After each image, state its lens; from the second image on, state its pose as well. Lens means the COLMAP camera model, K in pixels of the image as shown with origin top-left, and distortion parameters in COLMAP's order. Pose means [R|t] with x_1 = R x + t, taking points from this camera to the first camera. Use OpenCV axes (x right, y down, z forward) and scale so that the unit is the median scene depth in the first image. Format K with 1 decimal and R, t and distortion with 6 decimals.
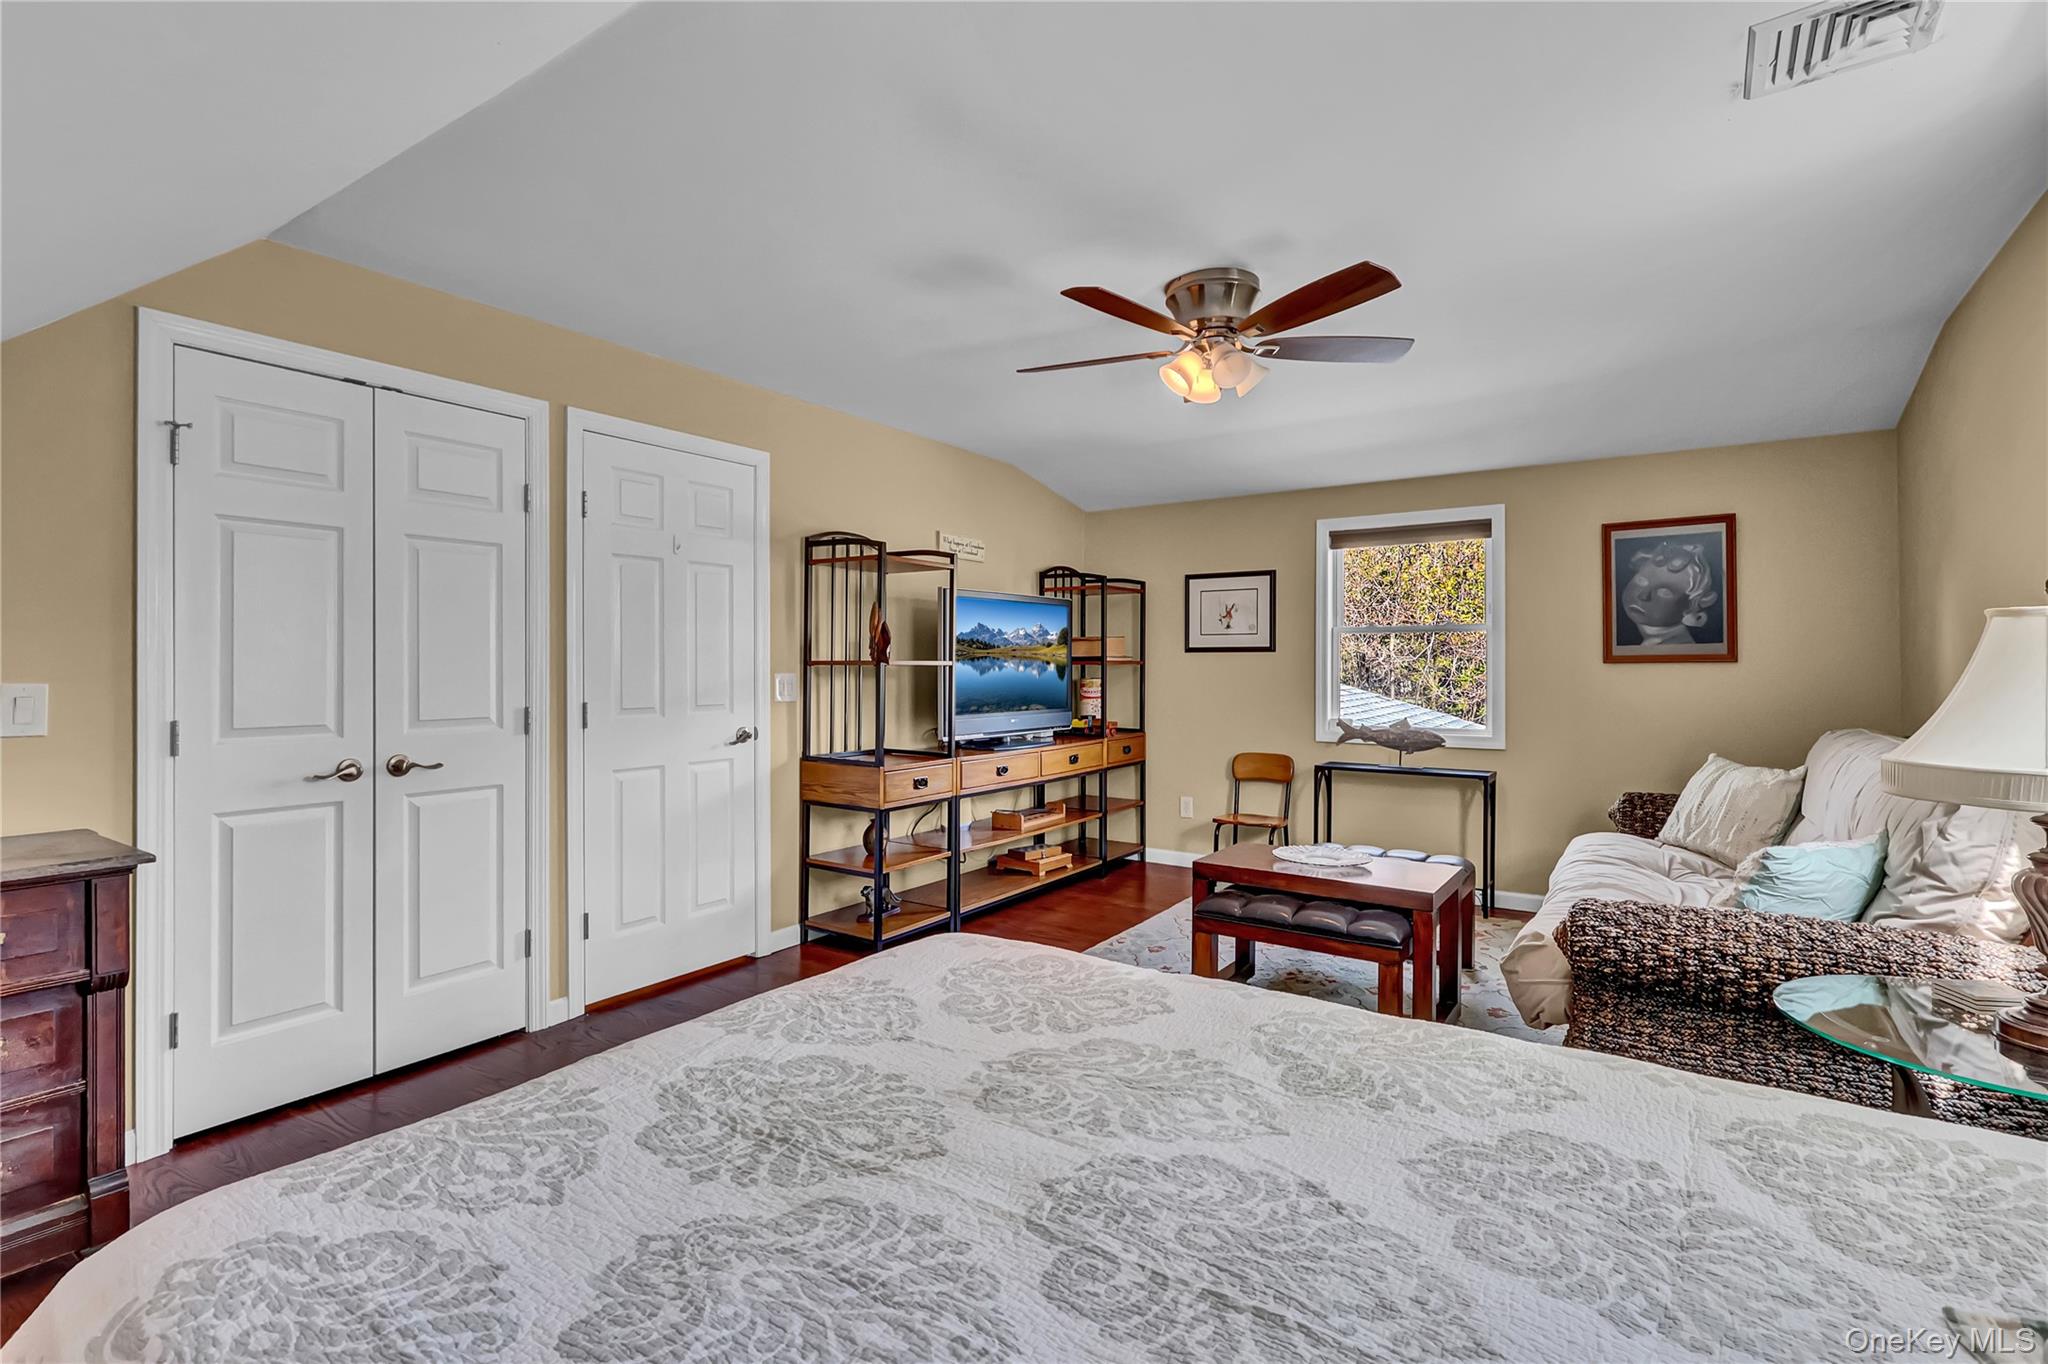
lens RADIAL K [[950.9, 0, 1009.2], [0, 950.9, 668.4], [0, 0, 1]] dist [-0.002755, -0.000271]
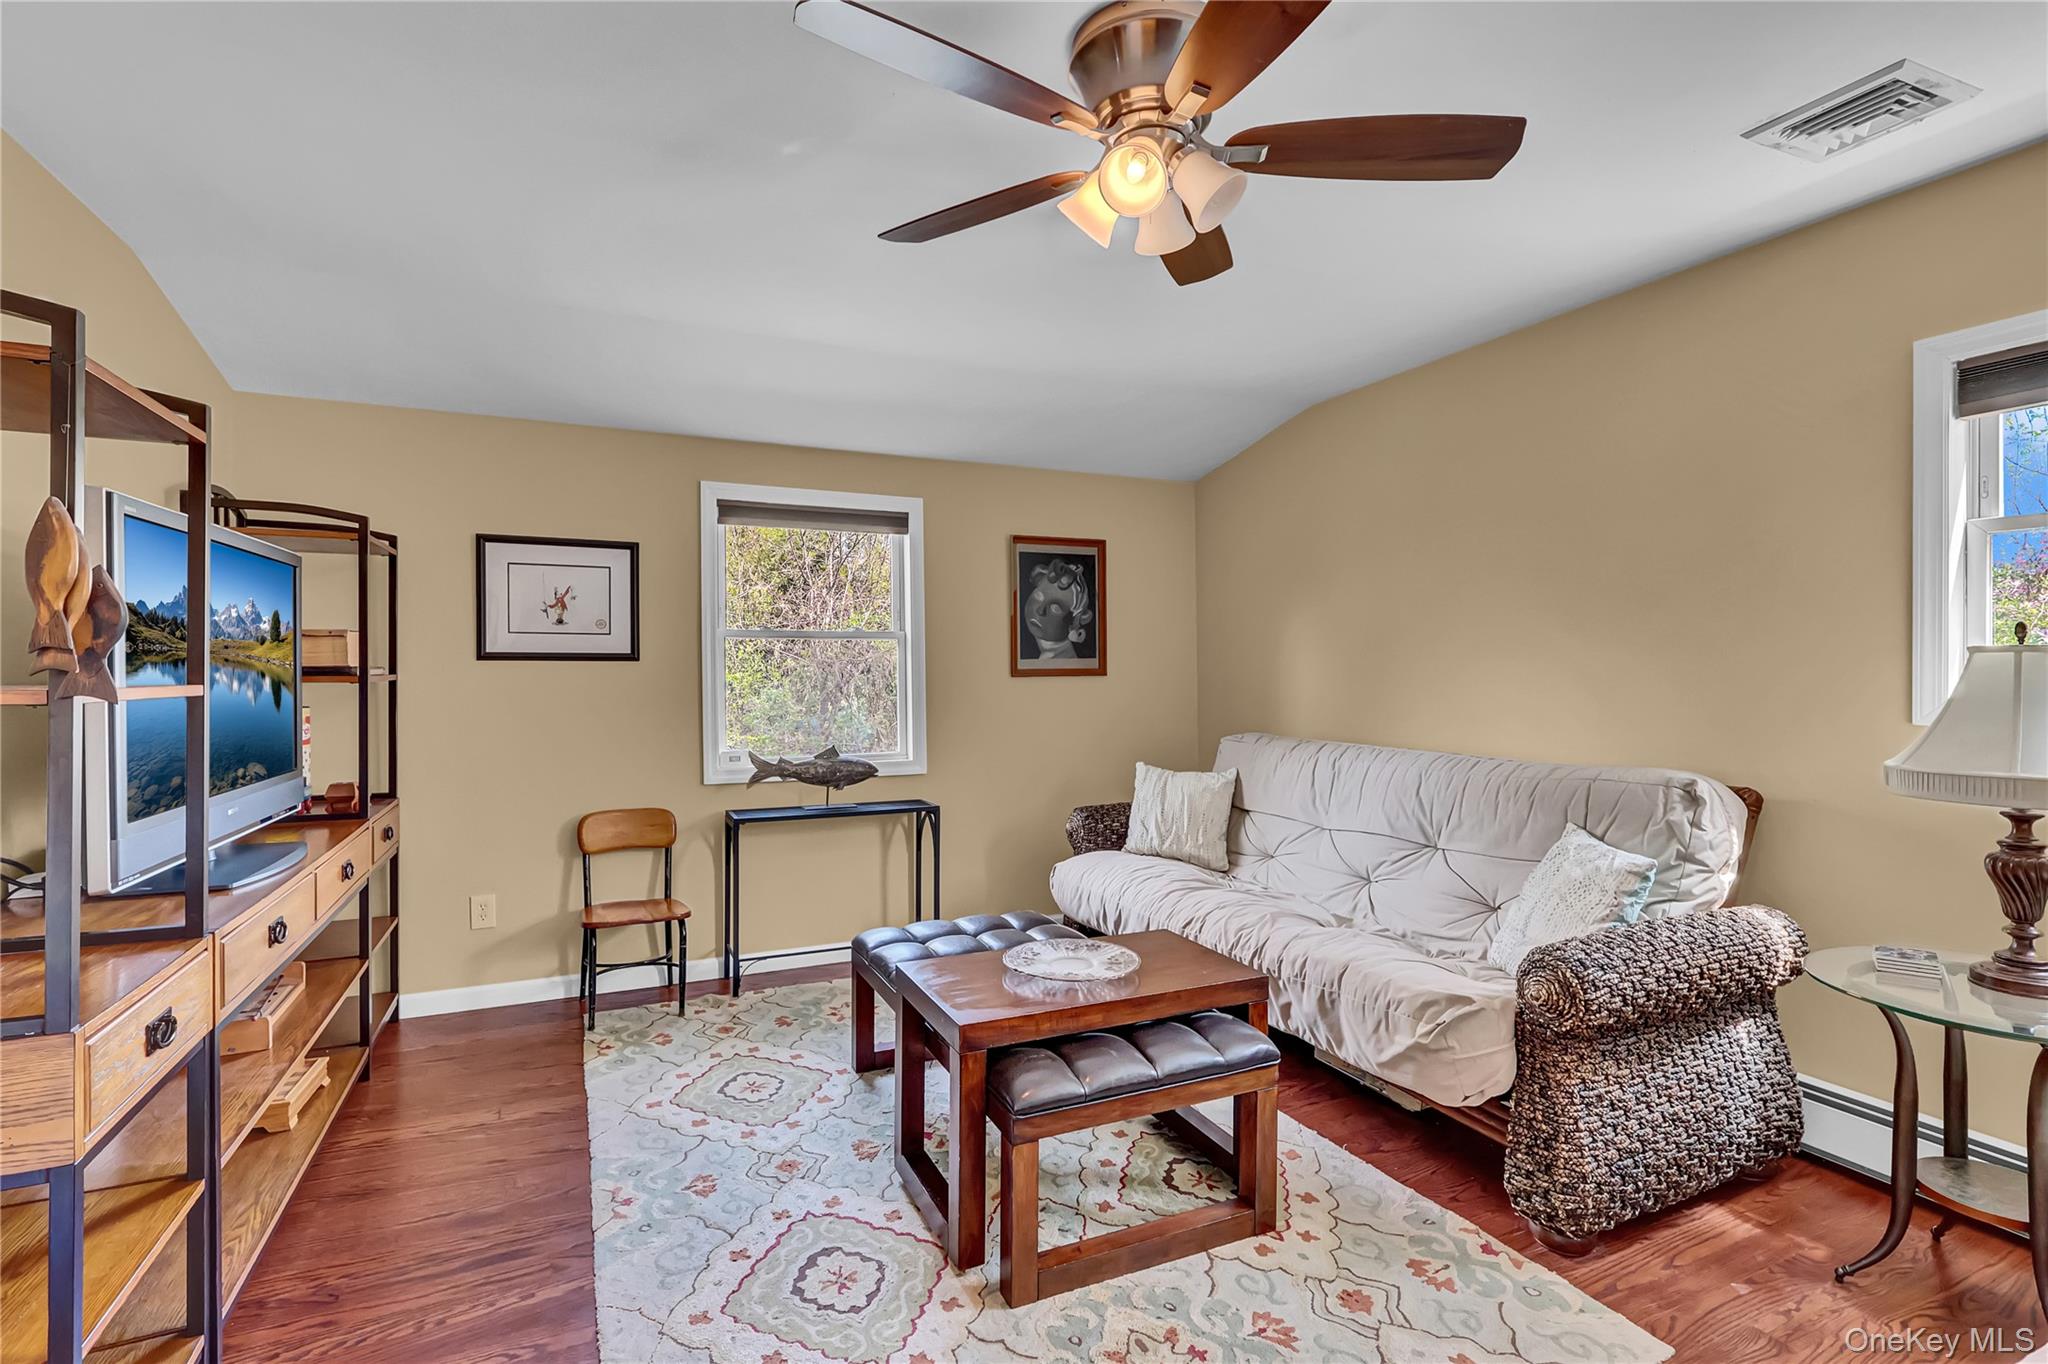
lens RADIAL K [[950.9, 0, 1021.5], [0, 950.9, 670.7], [0, 0, 1]] dist [-0.002755, -0.000271]
pose [[0.507544, 0.001845, 0.861624, -0.202386], [0.002475, 0.999990, -0.003599, -0.007924], [-0.861622, 0.003959, 0.507535, 0.465077]]
